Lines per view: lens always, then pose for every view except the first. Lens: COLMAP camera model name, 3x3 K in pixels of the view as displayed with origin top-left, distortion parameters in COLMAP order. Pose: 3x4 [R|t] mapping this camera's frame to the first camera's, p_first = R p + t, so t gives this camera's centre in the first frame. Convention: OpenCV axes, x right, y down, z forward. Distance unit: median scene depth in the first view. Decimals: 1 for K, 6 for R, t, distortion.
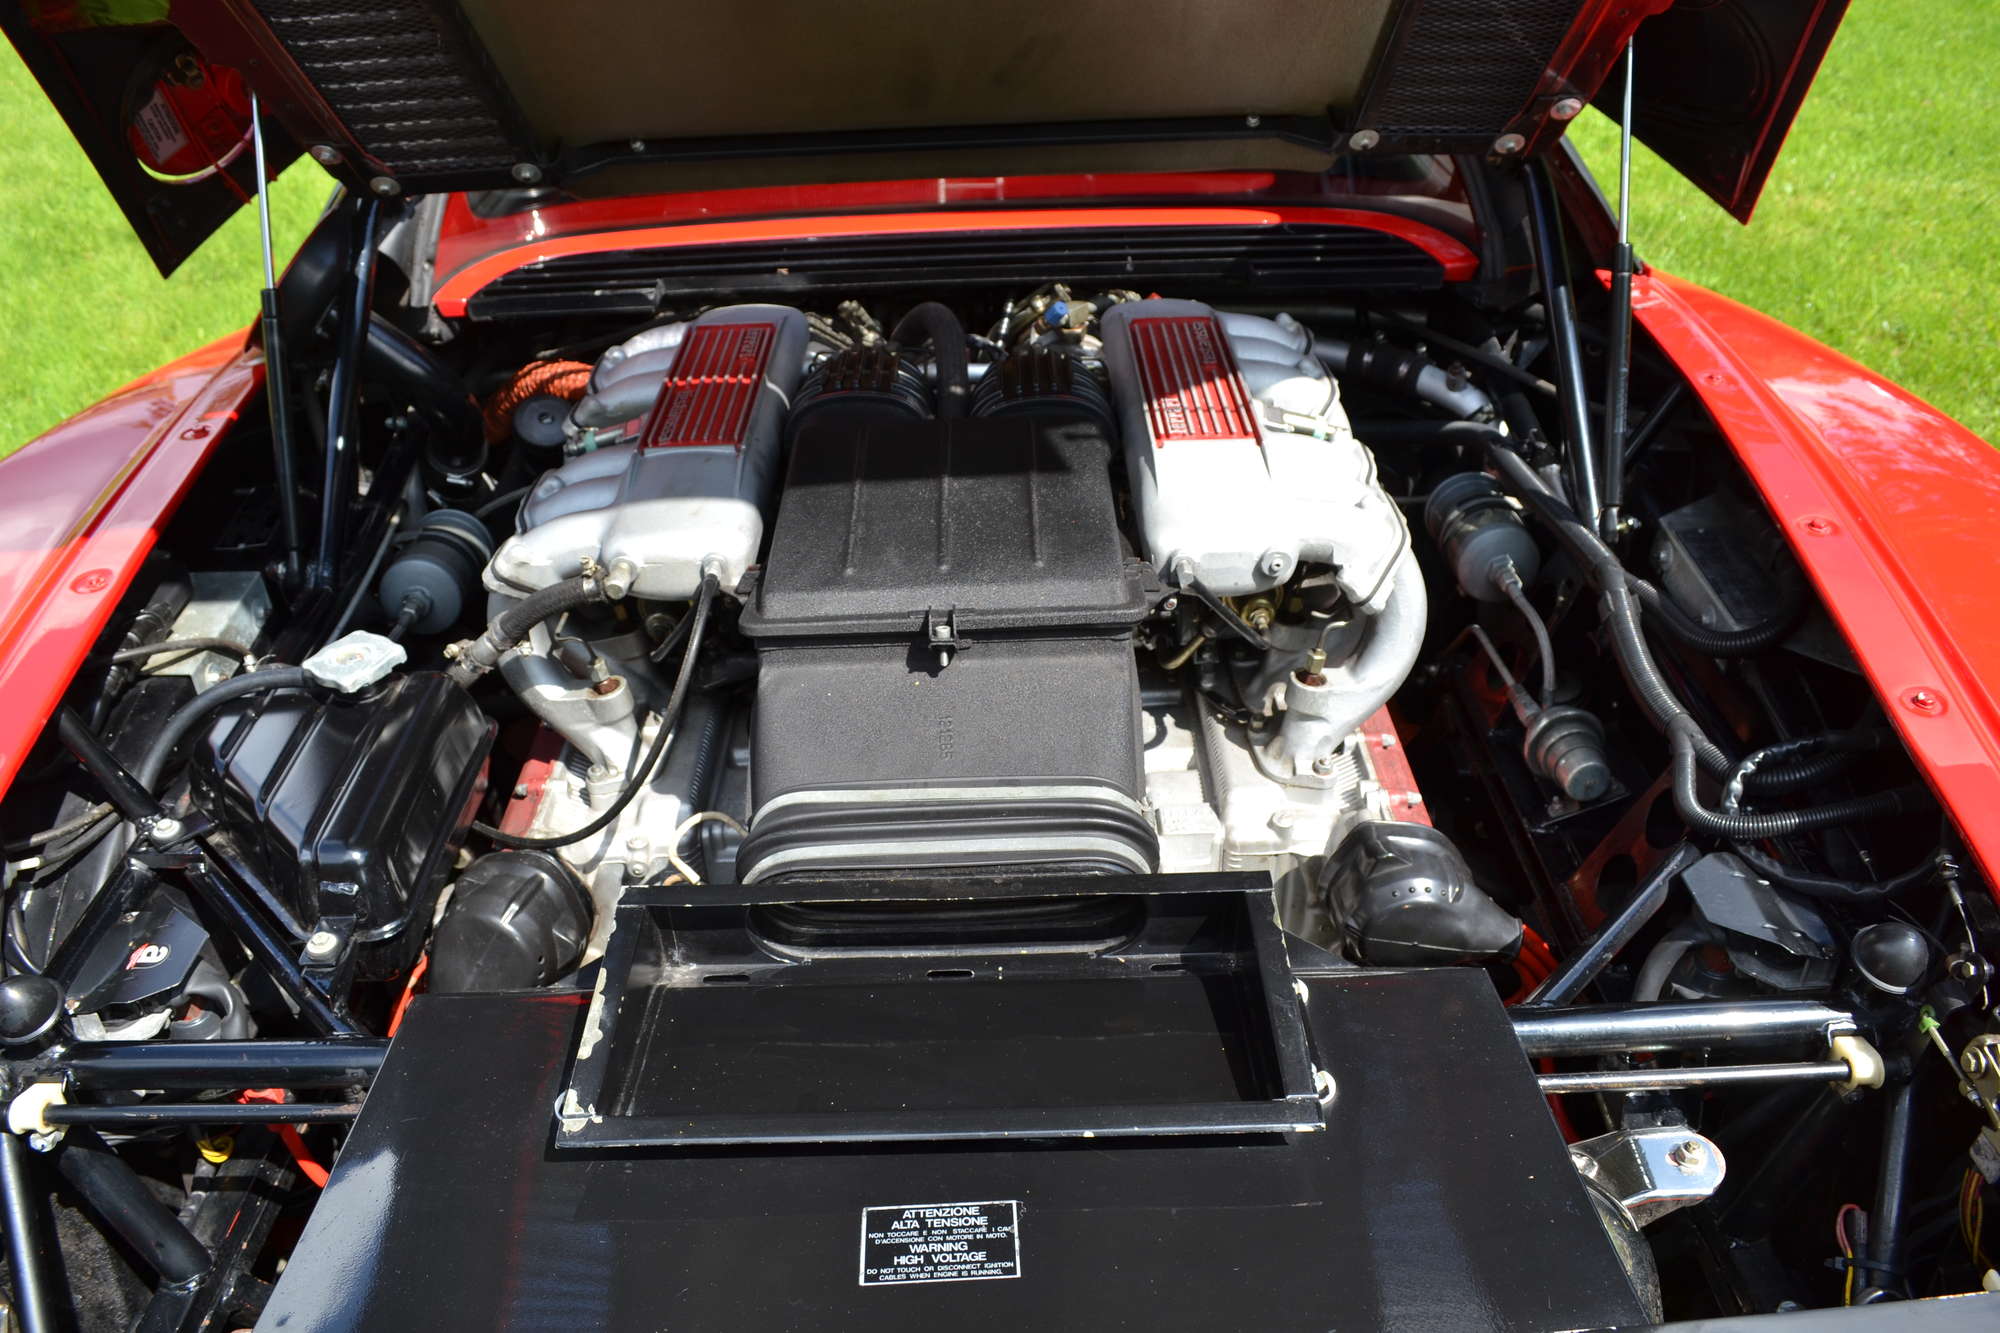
lens RADIAL K [[1567.3, 0, 1000.0], [0, 1567.3, 666.5], [0, 0, 1]] dist [-0.081172, 0.008614]
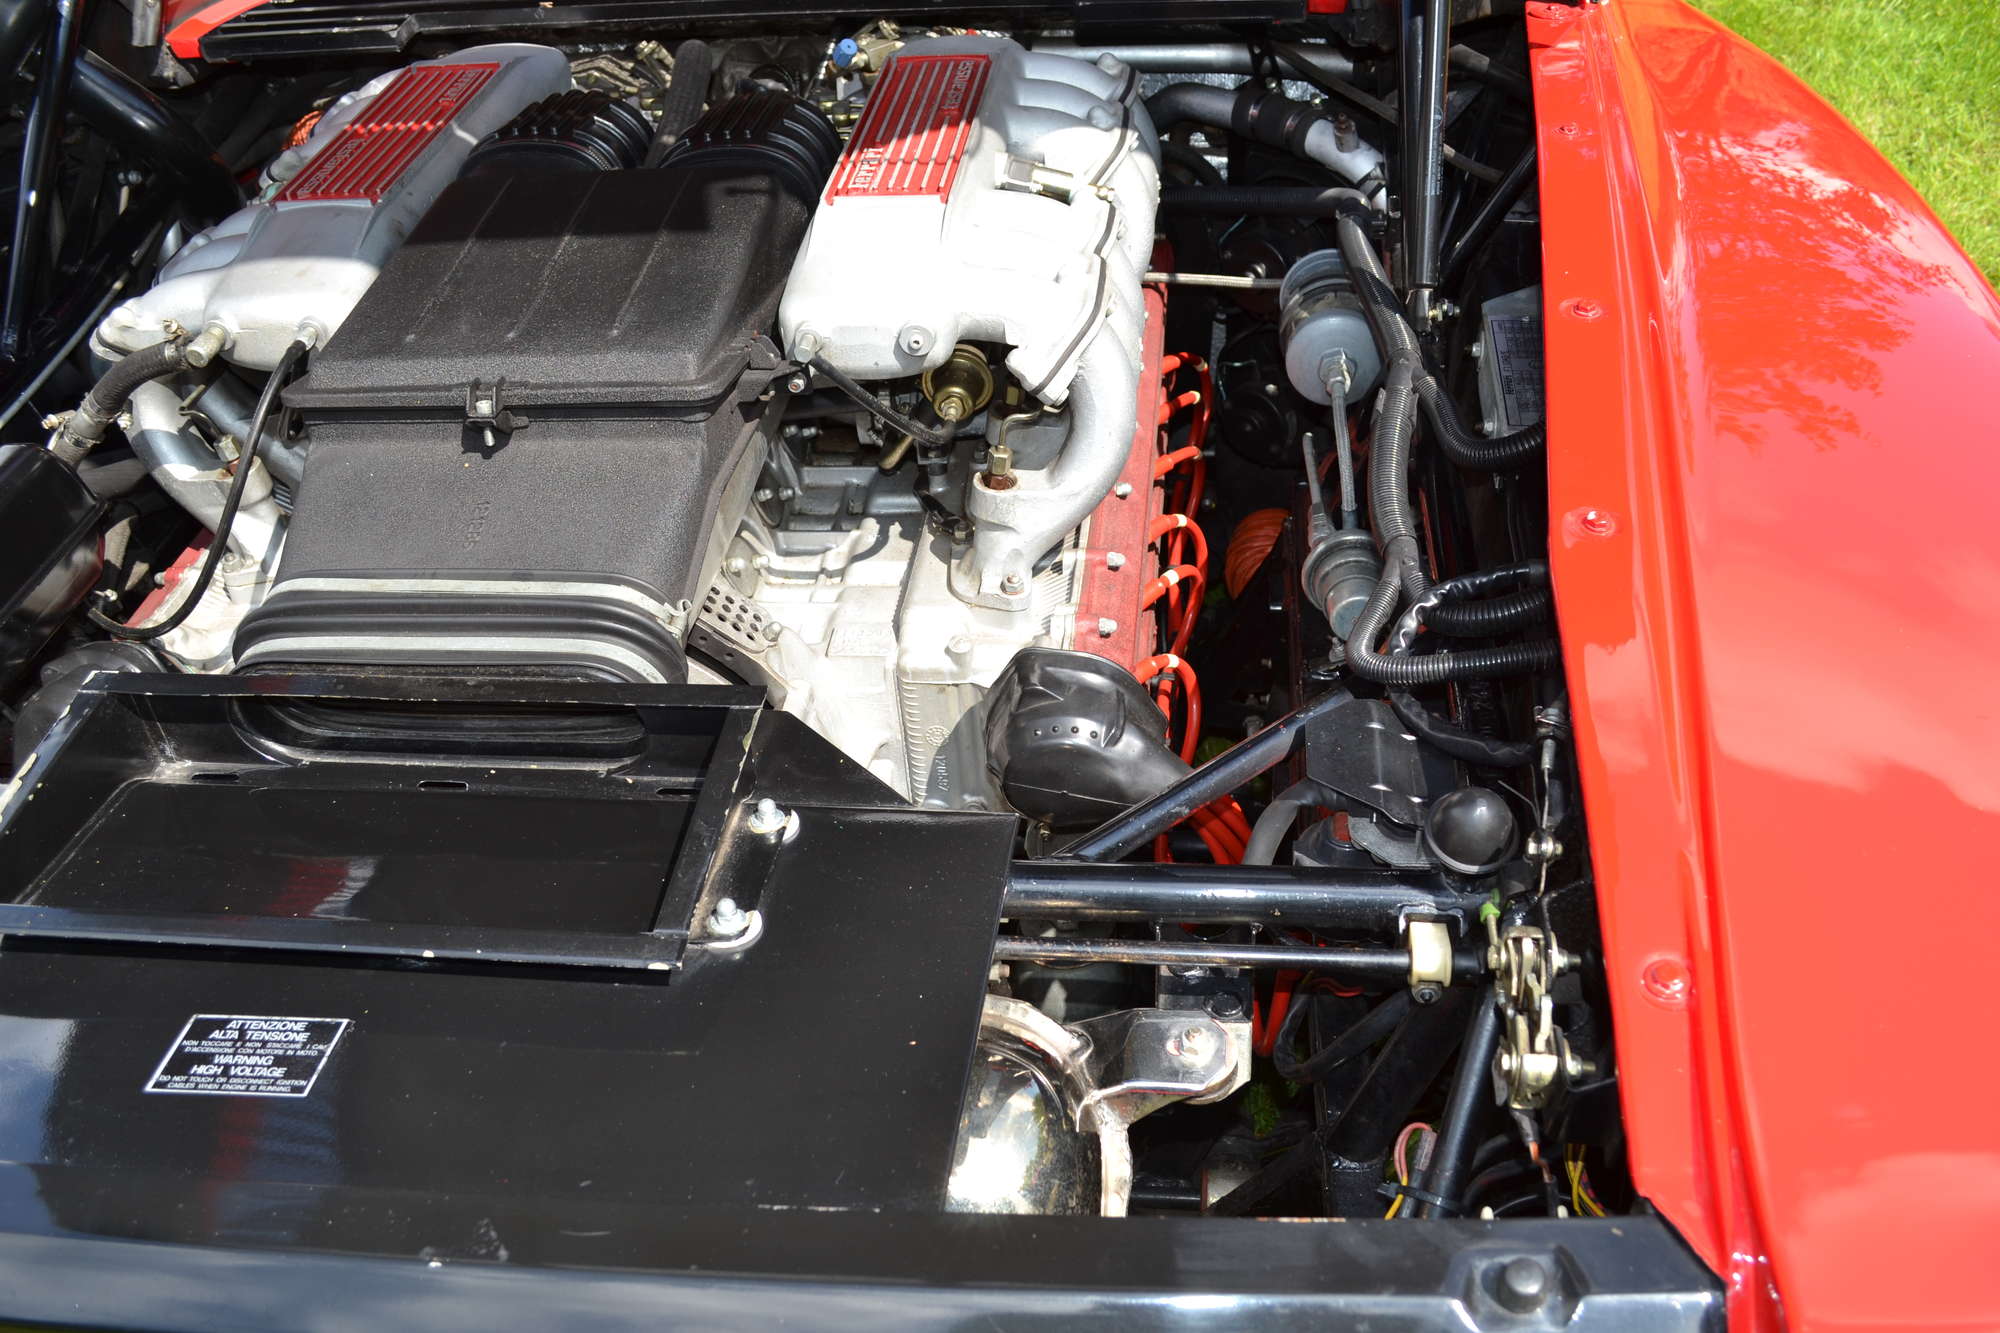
lens RADIAL K [[1811.2, 0, 1000.0], [0, 1811.2, 666.5], [0, 0, 1]] dist [-0.071793, 0.016188]
pose [[0.991815, 0.045174, -0.119425, 0.345391], [-0.034112, 0.995072, 0.093101, 0.017638], [0.123043, -0.088266, 0.988468, 0.016193]]
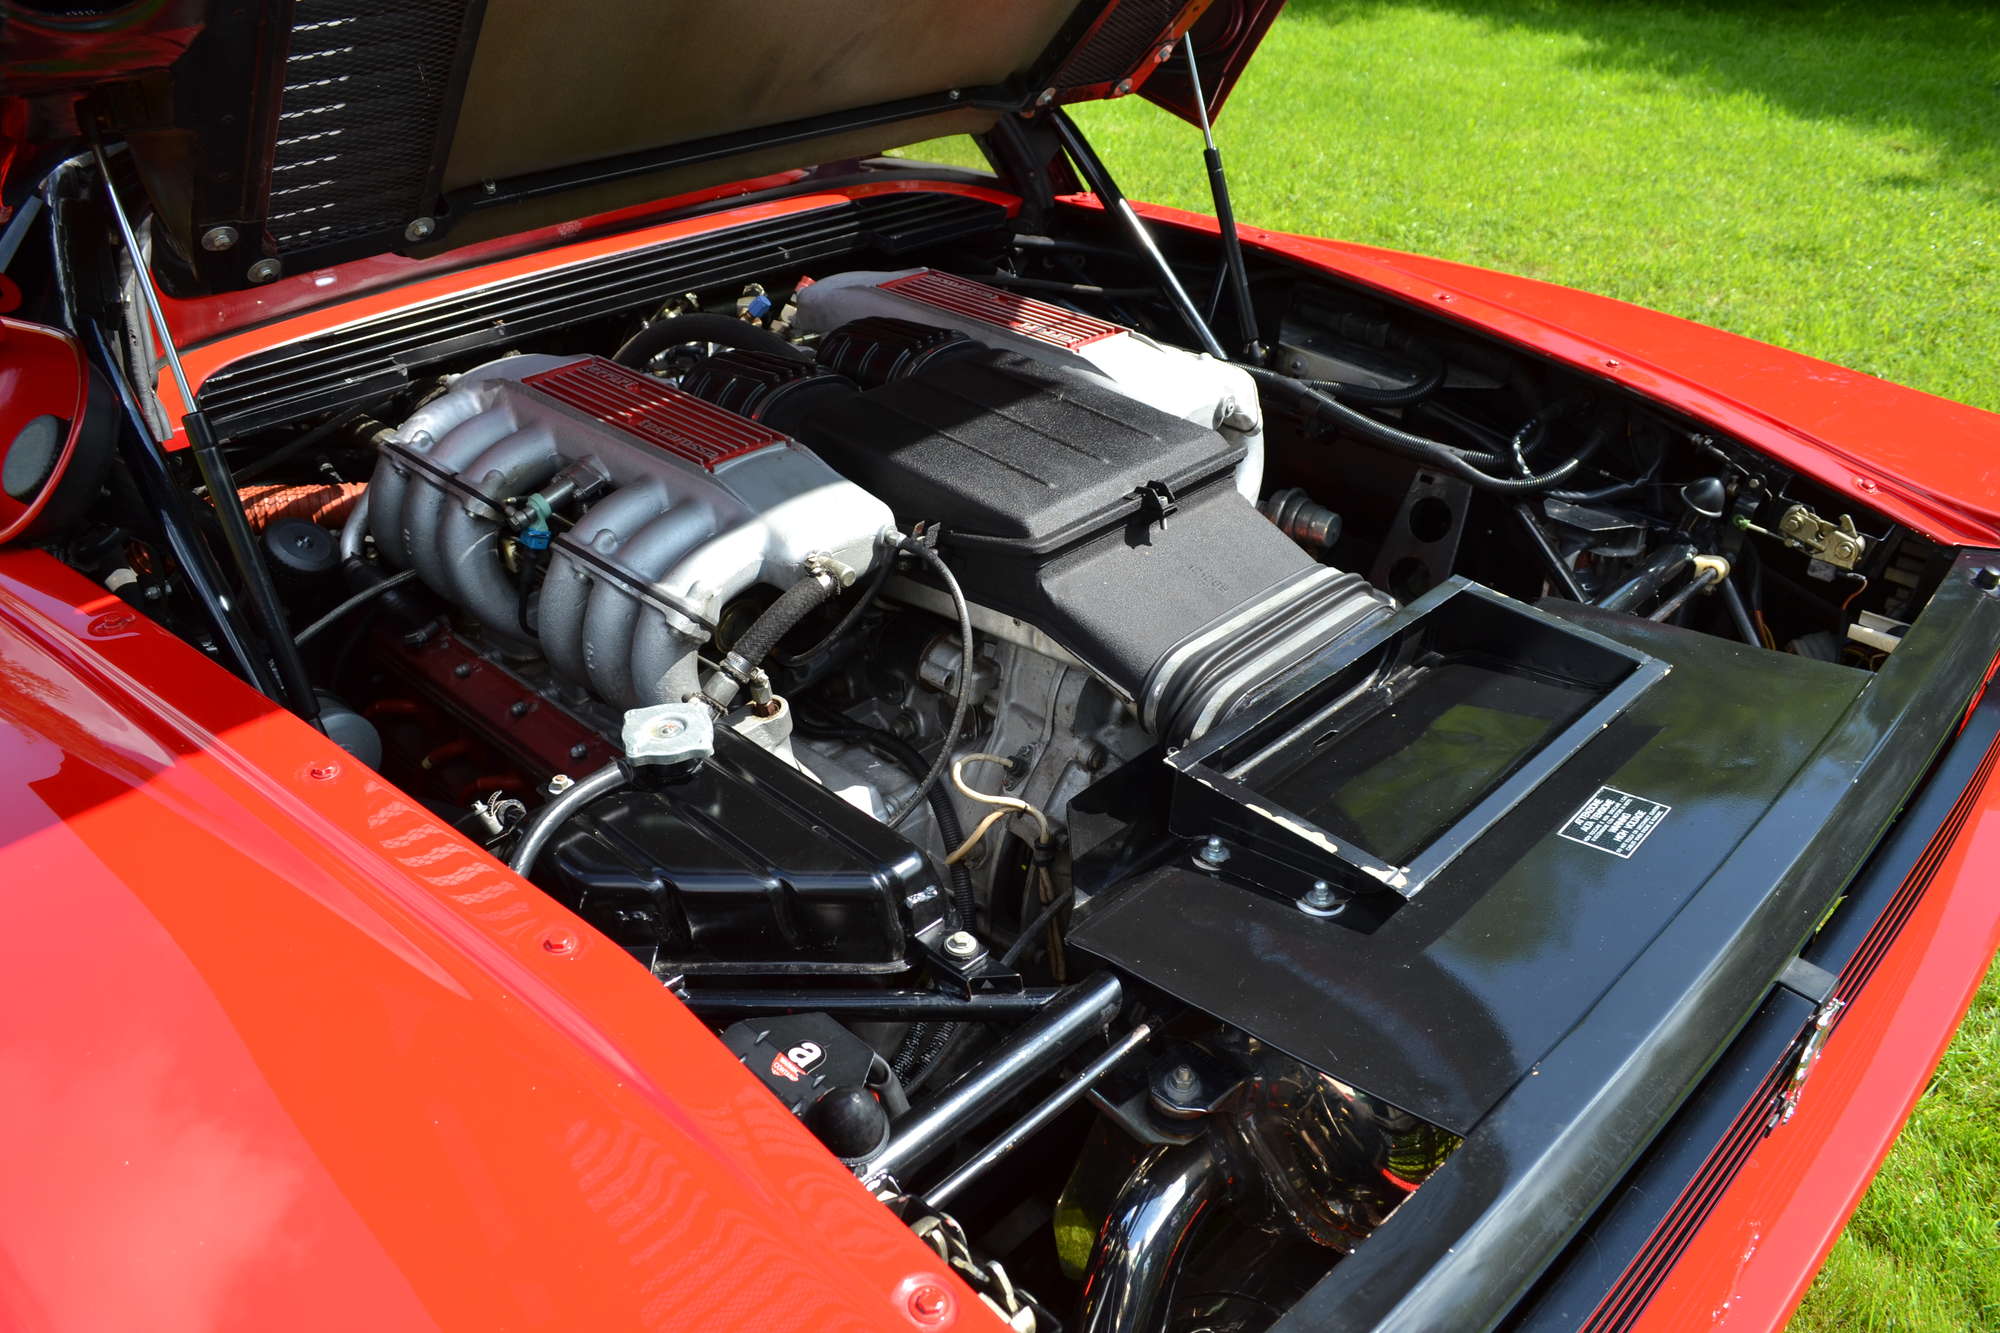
lens RADIAL K [[1567.3, 0, 1000.0], [0, 1567.3, 666.5], [0, 0, 1]] dist [-0.081172, 0.008614]
pose [[0.696149, -0.333097, 0.635943, -0.832286], [0.356555, 0.929284, 0.096435, -0.058264], [-0.623094, 0.159615, 0.765687, 0.170960]]
